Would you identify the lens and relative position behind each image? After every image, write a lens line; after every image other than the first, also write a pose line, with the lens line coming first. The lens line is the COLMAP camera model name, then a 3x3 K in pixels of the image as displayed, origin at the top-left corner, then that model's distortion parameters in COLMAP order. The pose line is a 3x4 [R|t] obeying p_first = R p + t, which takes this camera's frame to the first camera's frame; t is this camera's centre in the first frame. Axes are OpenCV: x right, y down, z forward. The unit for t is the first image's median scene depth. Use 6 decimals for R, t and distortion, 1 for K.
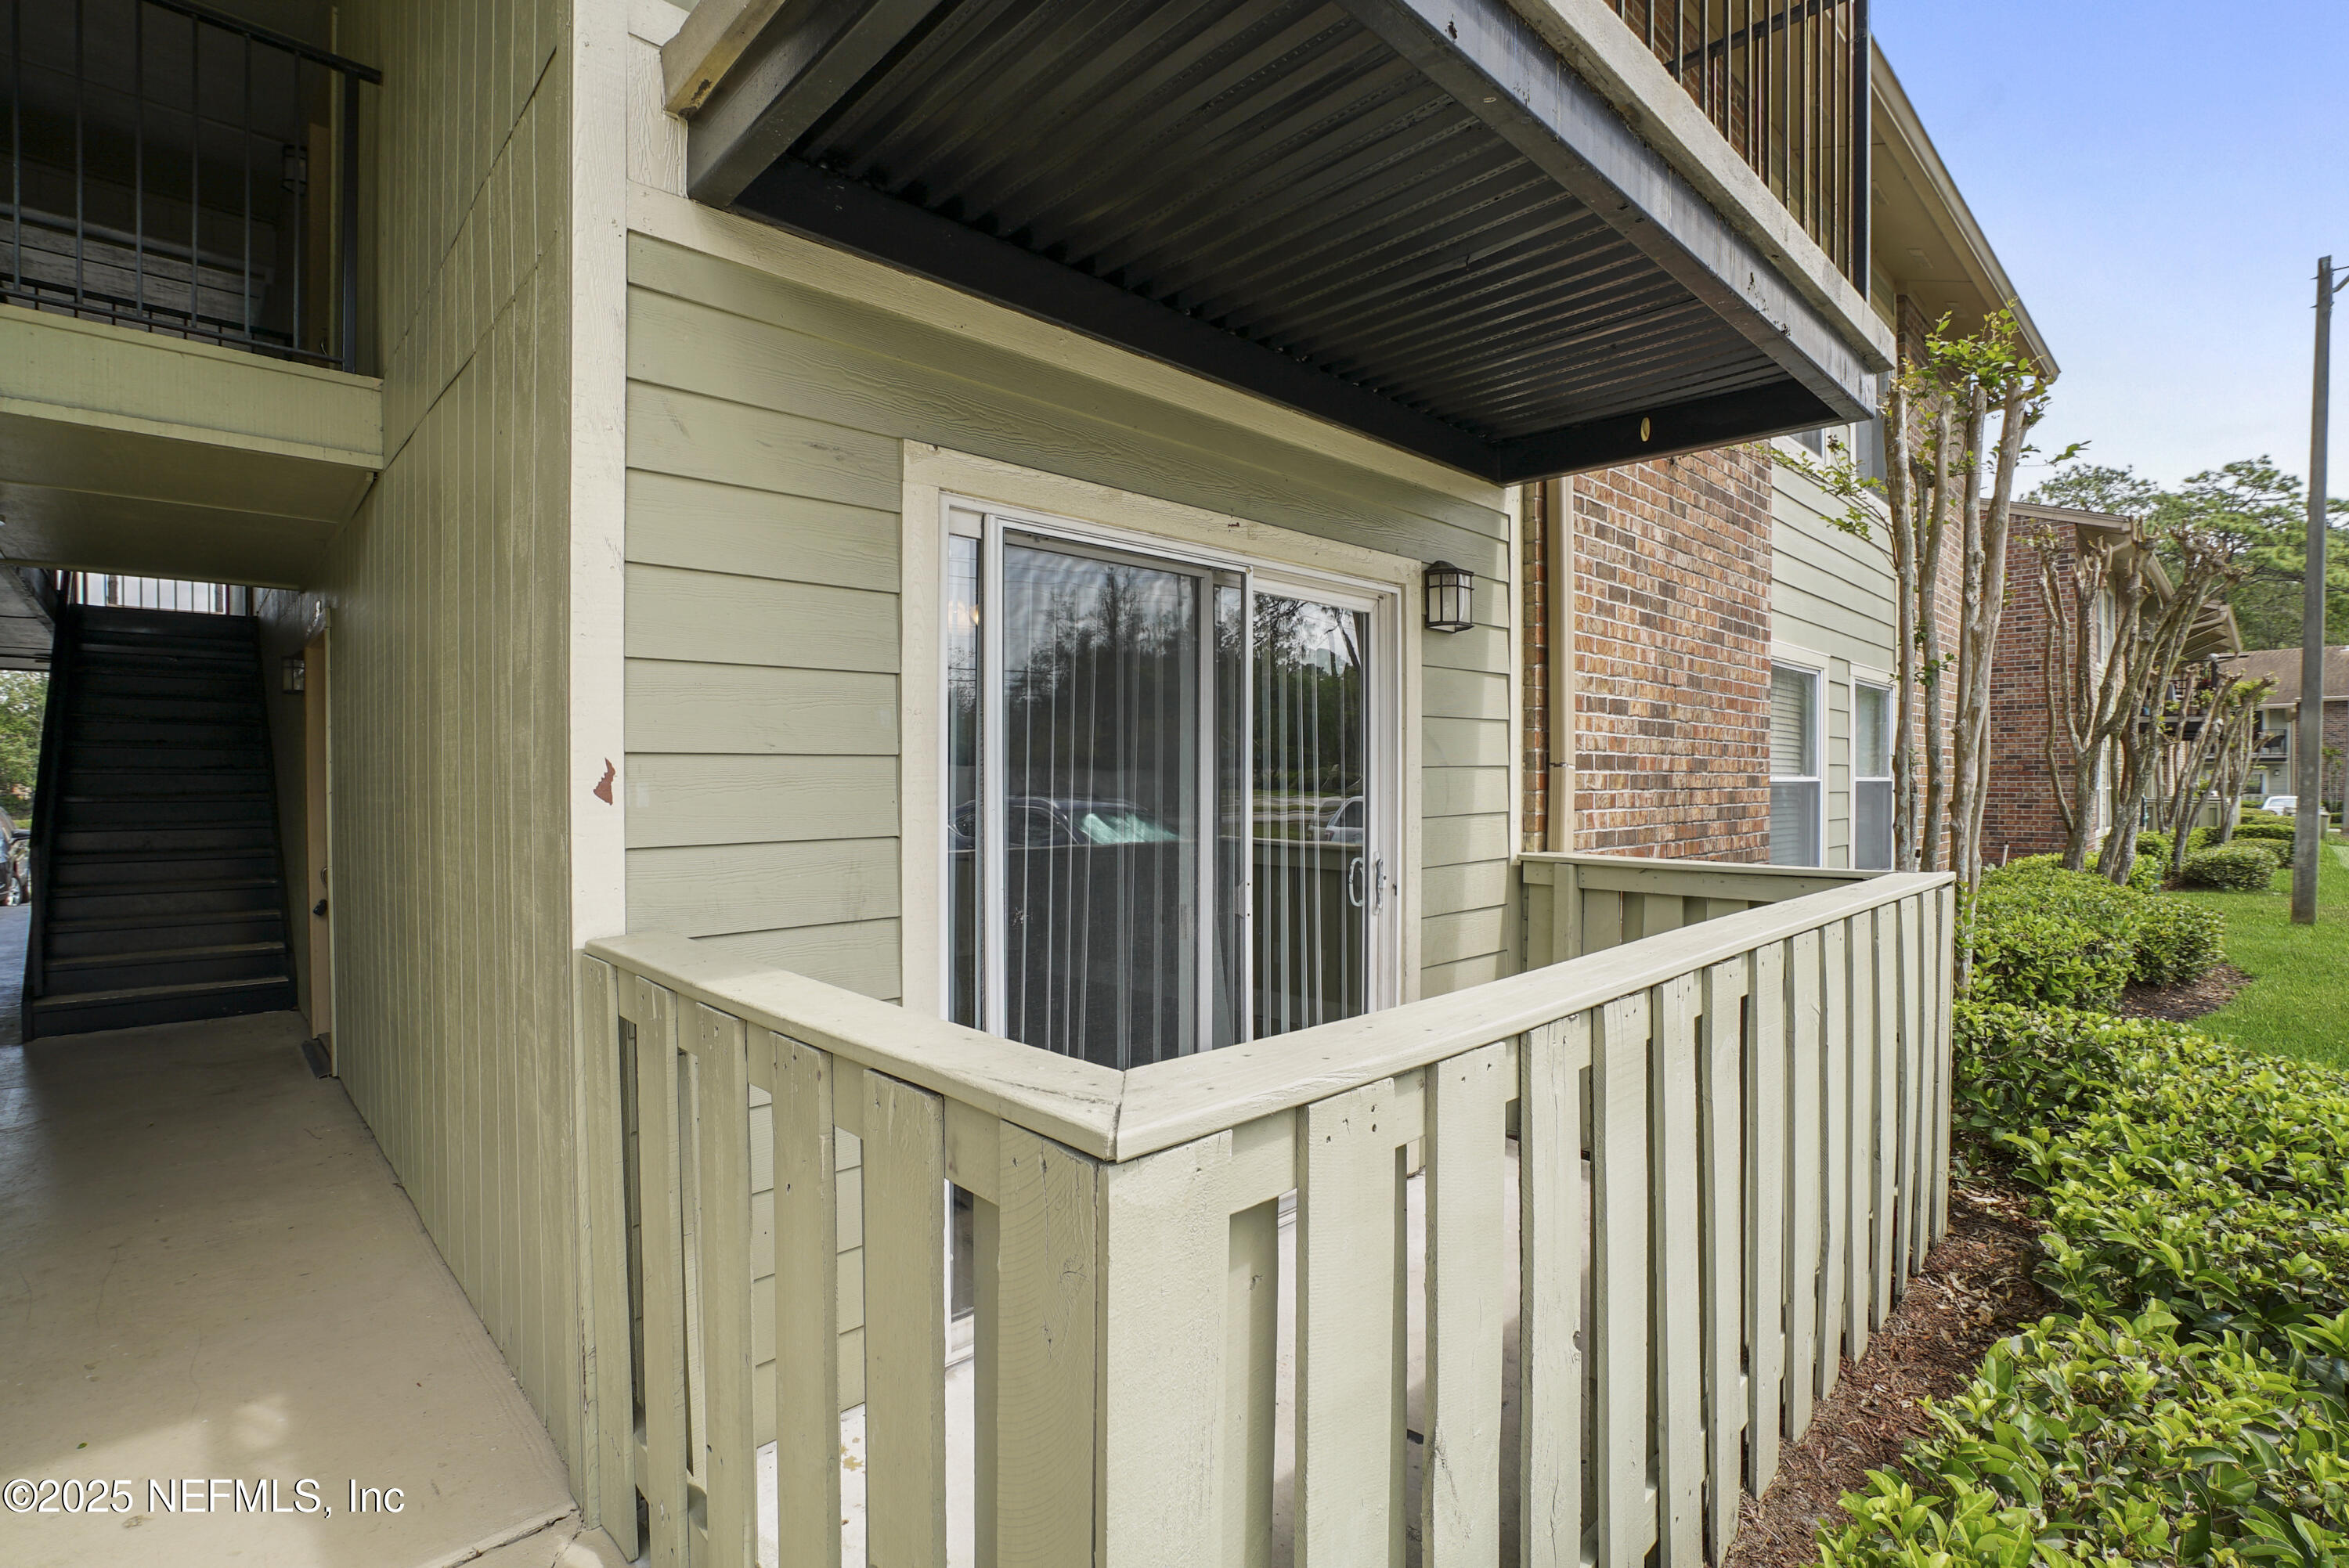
lens RADIAL K [[1111.8, 0, 1181.1], [0, 1111.8, 791.4], [0, 0, 1]] dist [-0.046886, 0.016119]
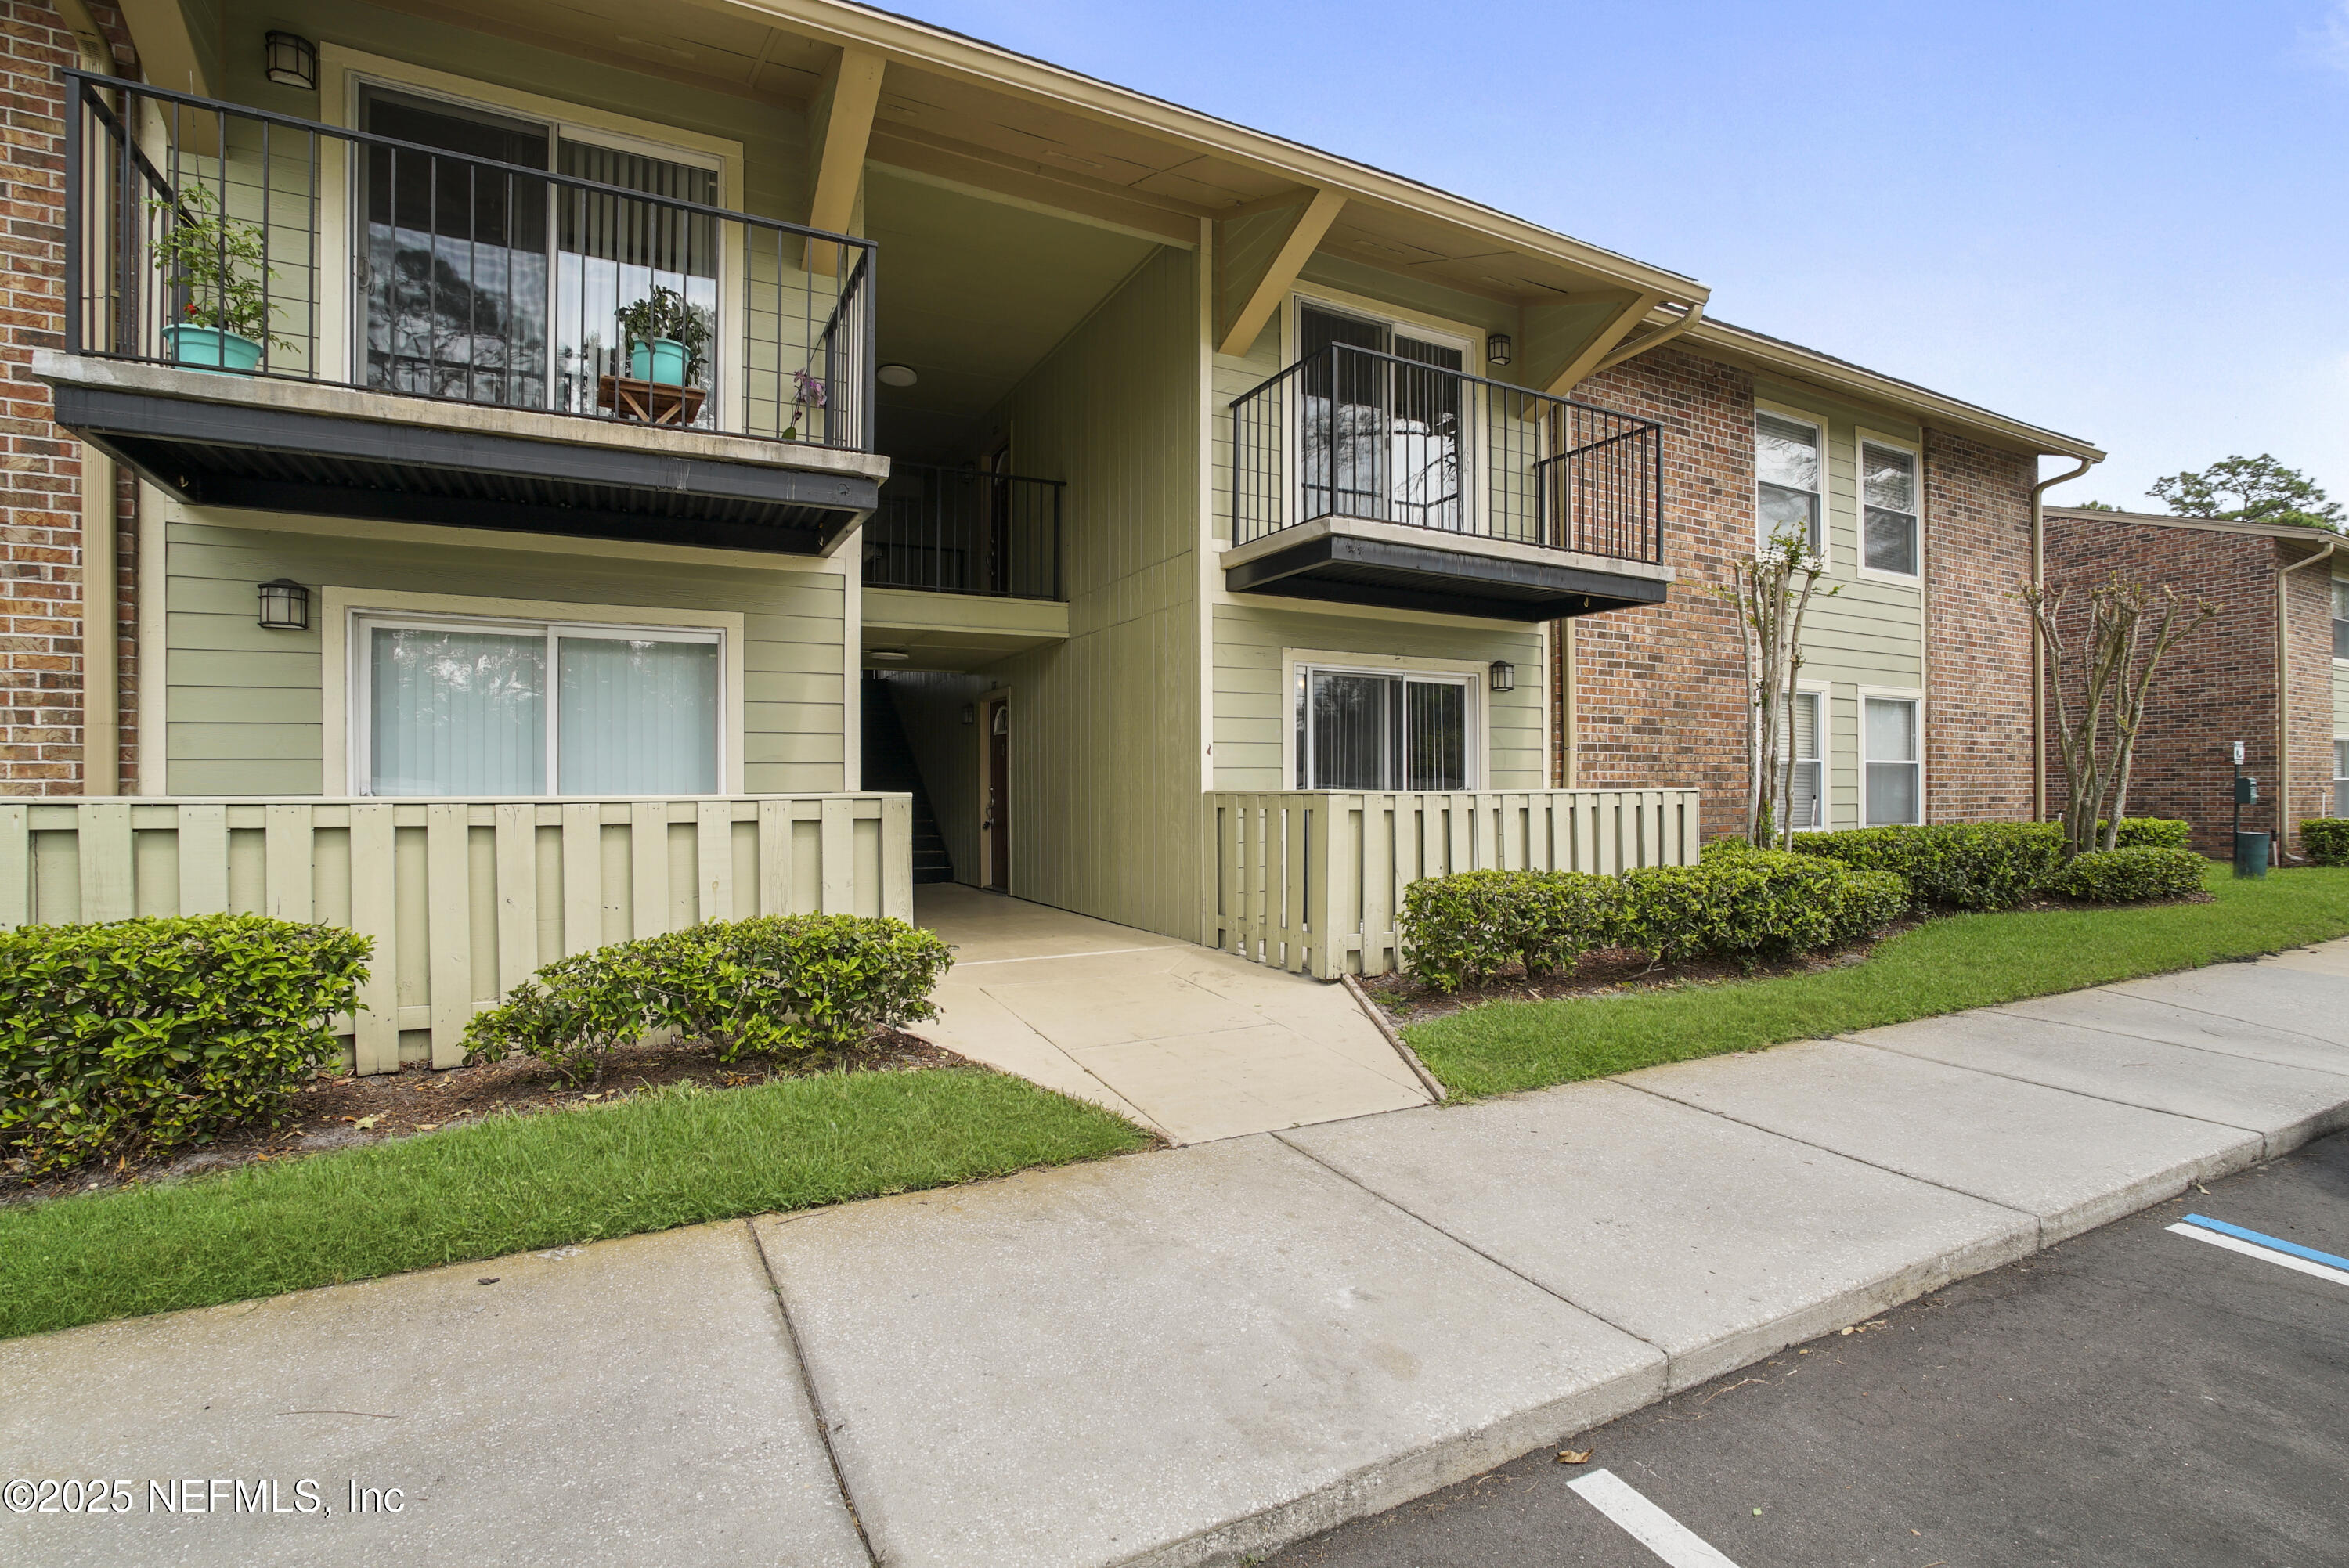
lens RADIAL K [[1111.8, 0, 1173.0], [0, 1111.8, 786.0], [0, 0, 1]] dist [-0.046886, 0.016119]
pose [[0.959171, -0.001899, -0.282822, 0.195405], [-0.001803, 0.999916, -0.012830, 0.072594], [0.282822, 0.012816, 0.959087, -1.189604]]
